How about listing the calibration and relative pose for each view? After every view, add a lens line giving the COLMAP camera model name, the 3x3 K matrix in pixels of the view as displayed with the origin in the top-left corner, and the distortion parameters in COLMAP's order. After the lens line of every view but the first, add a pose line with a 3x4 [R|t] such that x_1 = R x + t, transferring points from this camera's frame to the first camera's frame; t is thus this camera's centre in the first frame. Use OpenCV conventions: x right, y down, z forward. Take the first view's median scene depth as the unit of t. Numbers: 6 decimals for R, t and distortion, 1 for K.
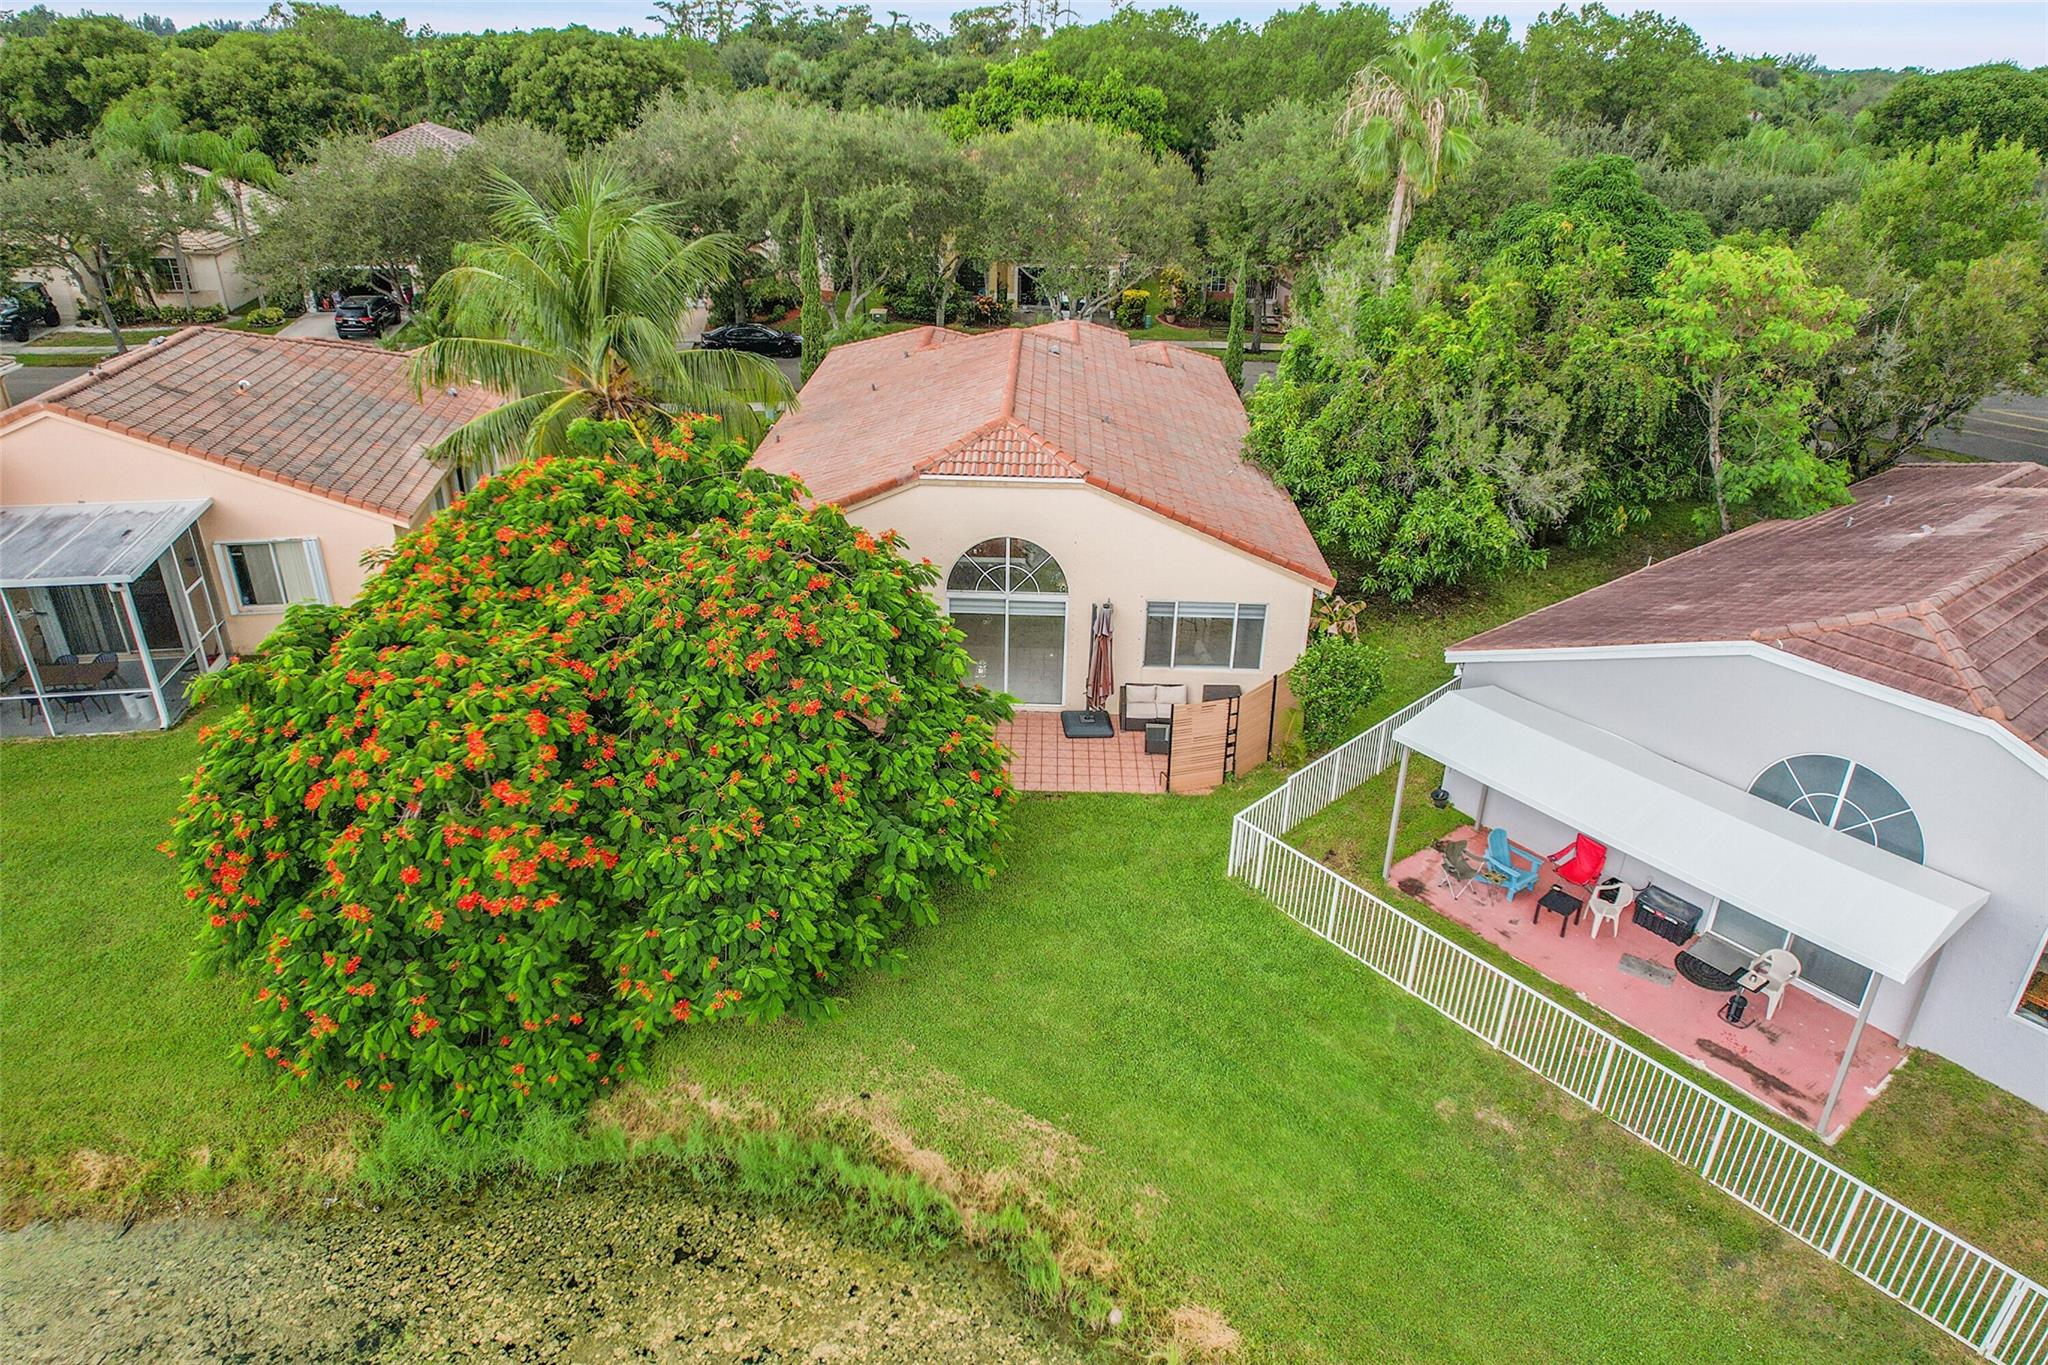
lens RADIAL K [[1304.3, 0, 1031.0], [0, 1304.3, 681.3], [0, 0, 1]] dist [-0.071636, 0.068630]
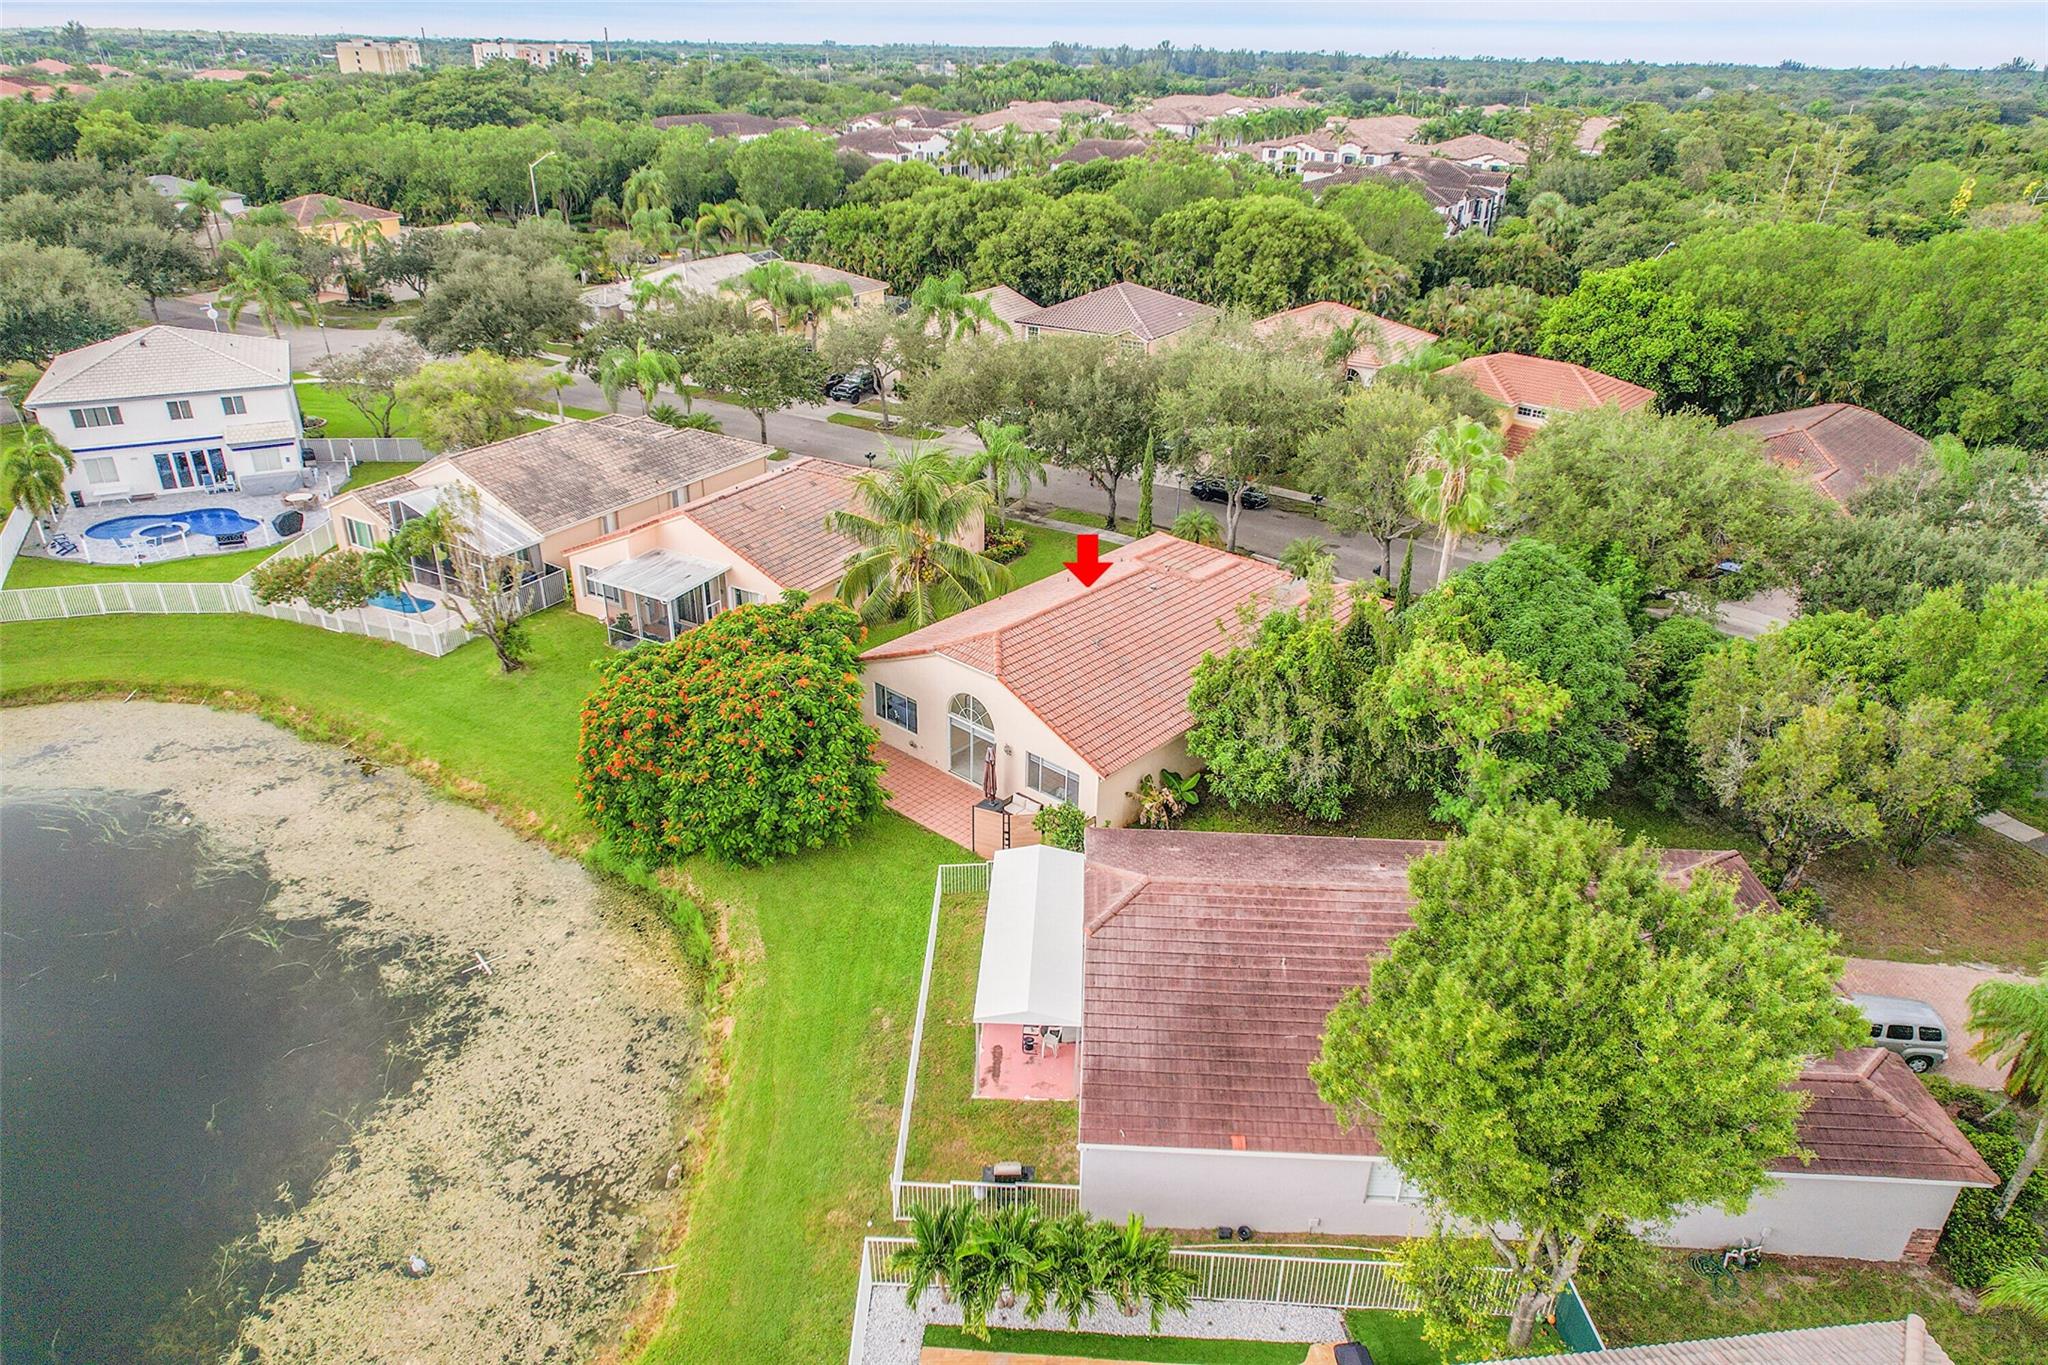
lens RADIAL K [[1304.3, 0, 1031.0], [0, 1304.3, 681.3], [0, 0, 1]] dist [-0.071636, 0.068630]
pose [[0.758222, 0.283362, -0.587201, 1.528252], [-0.287144, 0.953702, 0.089448, -0.430052], [0.585361, 0.100790, 0.804484, -0.604597]]
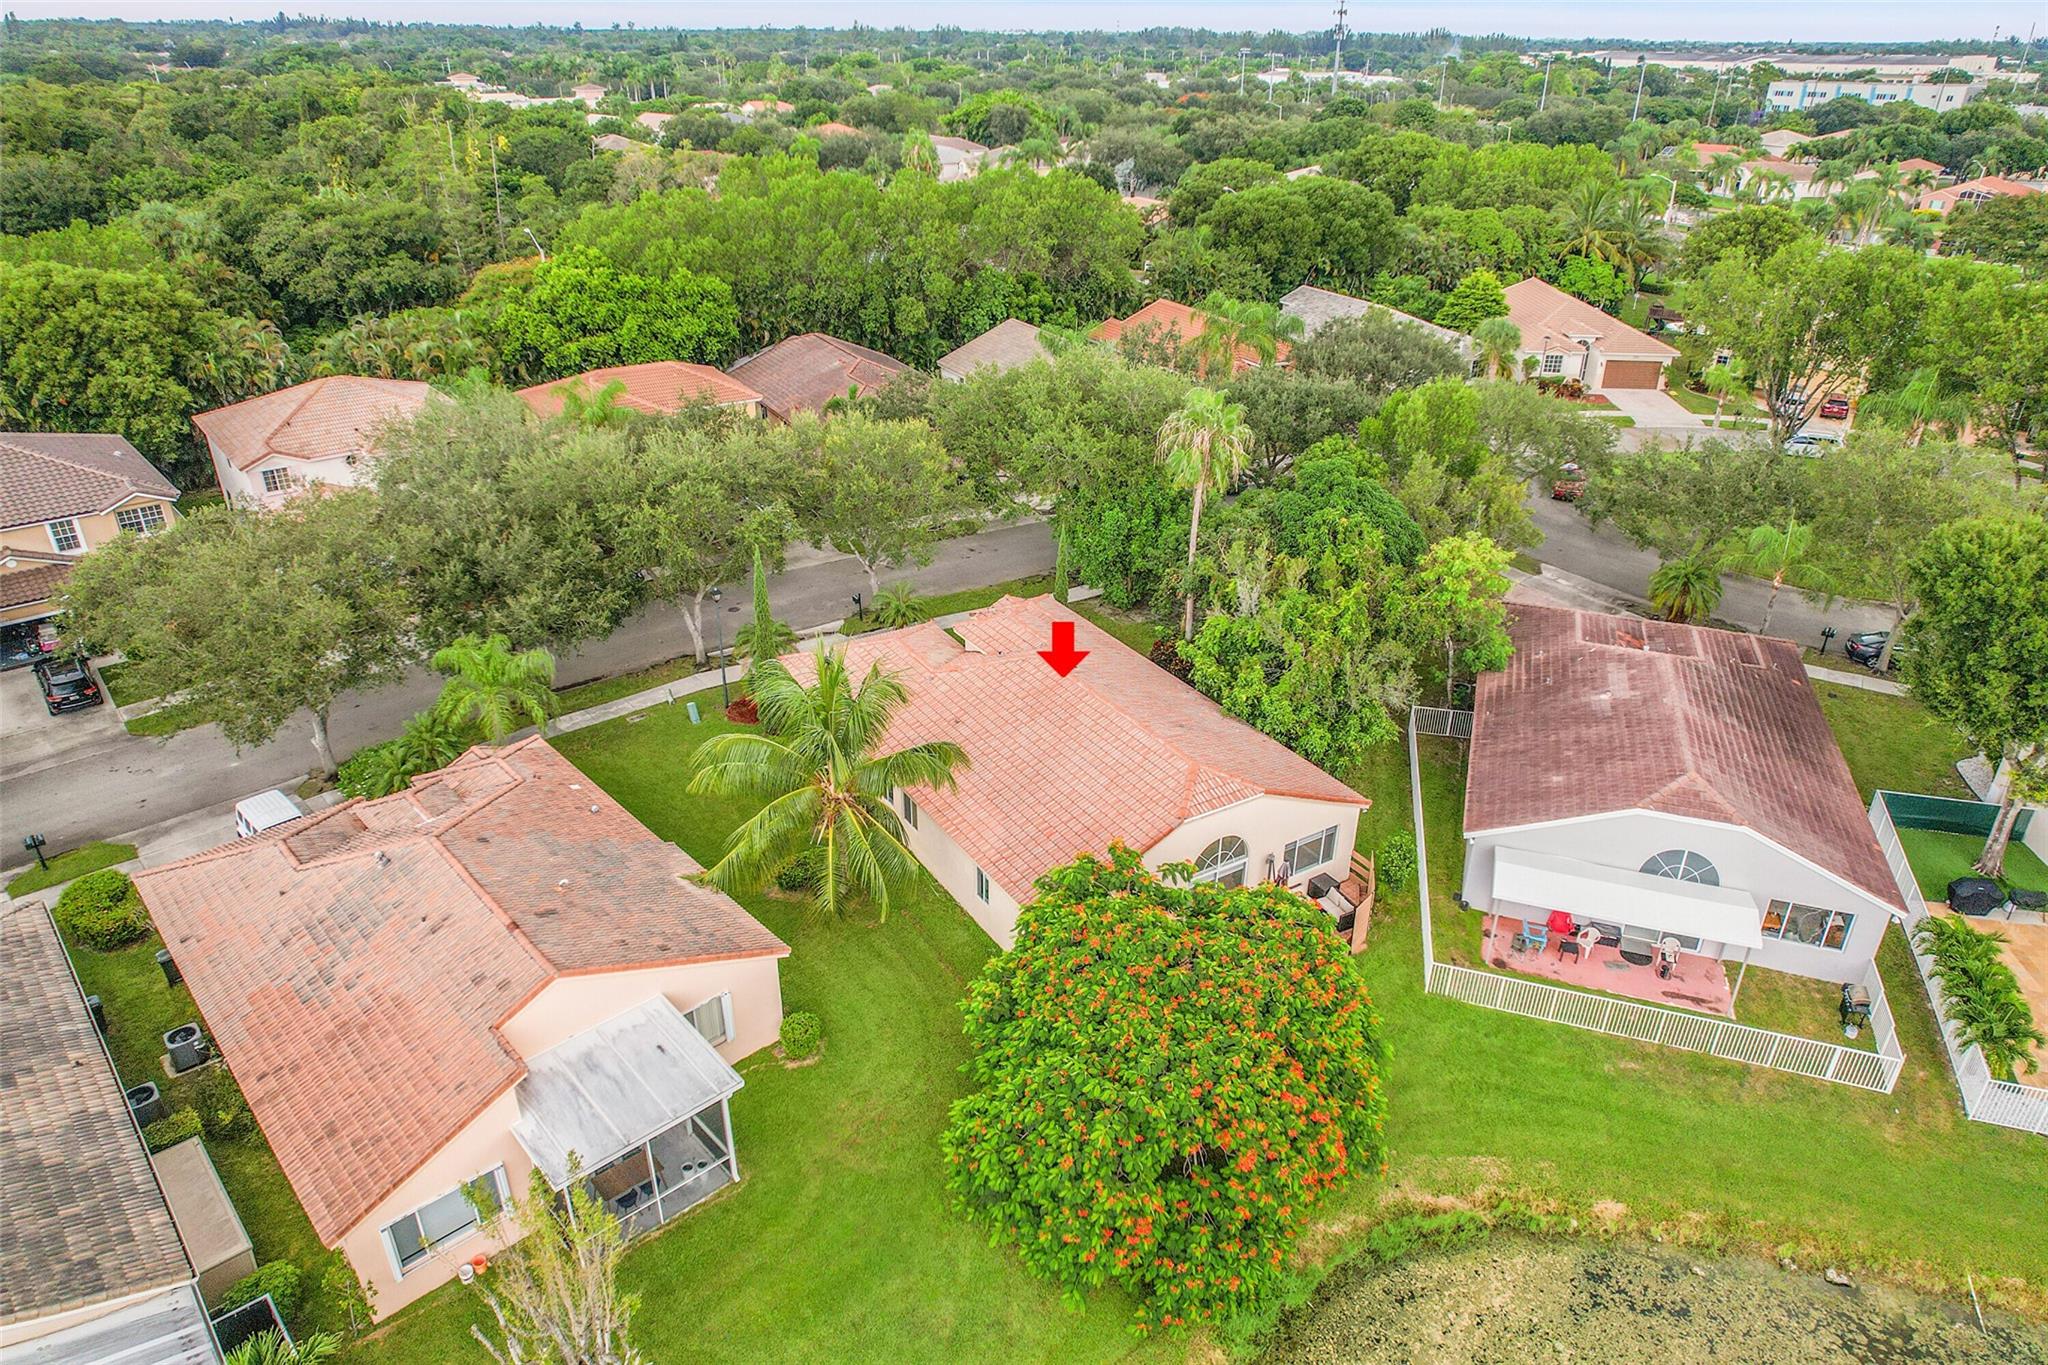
lens RADIAL K [[1304.3, 0, 1031.0], [0, 1304.3, 681.3], [0, 0, 1]] dist [-0.071636, 0.068630]
pose [[0.840749, -0.255120, 0.477552, -1.250340], [0.241964, 0.966091, 0.090122, -0.667314], [-0.484350, 0.039781, 0.873969, -0.394718]]
